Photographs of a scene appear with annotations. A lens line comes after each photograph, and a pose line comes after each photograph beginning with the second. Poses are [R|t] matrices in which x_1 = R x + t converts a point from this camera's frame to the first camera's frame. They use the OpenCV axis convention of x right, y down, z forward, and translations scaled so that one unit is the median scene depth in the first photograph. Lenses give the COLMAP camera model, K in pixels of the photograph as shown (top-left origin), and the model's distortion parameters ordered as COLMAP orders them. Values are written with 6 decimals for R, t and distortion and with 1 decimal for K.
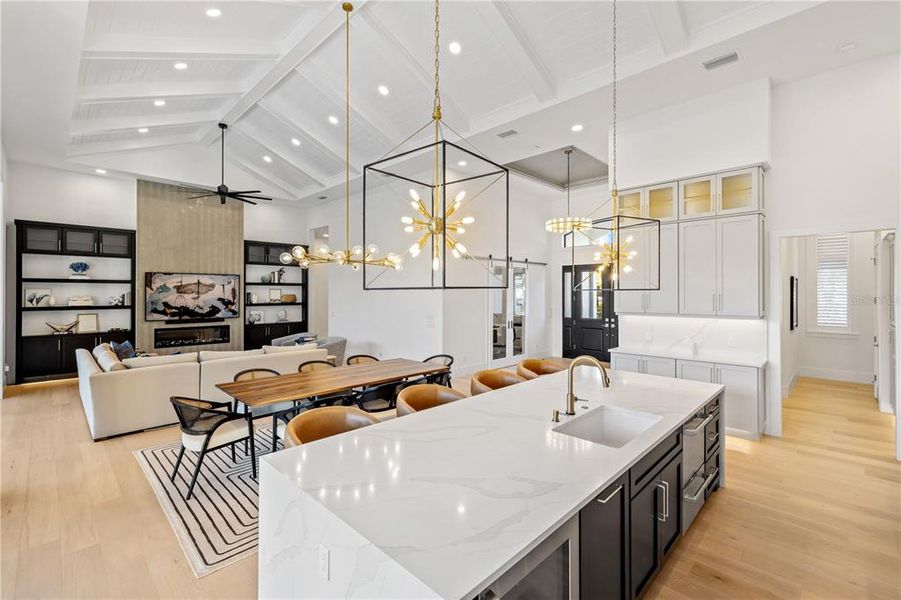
lens RADIAL K [[389.5, 0, 445.7], [0, 389.5, 291.4], [0, 0, 1]] dist [0.001976, 0.000197]
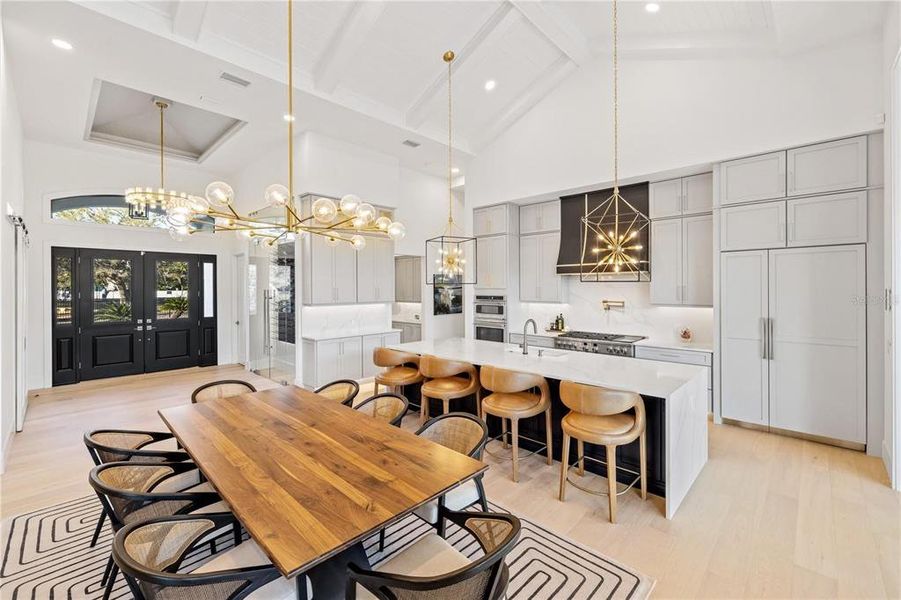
lens RADIAL K [[378.3, 0, 454.8], [0, 378.3, 286.9], [0, 0, 1]] dist [0.002102, -0.000085]
pose [[-0.016587, 0.000842, 0.999862, -0.633726], [0.000877, 0.999999, -0.000828, 0.005838], [-0.999862, 0.000863, -0.016587, 0.614121]]
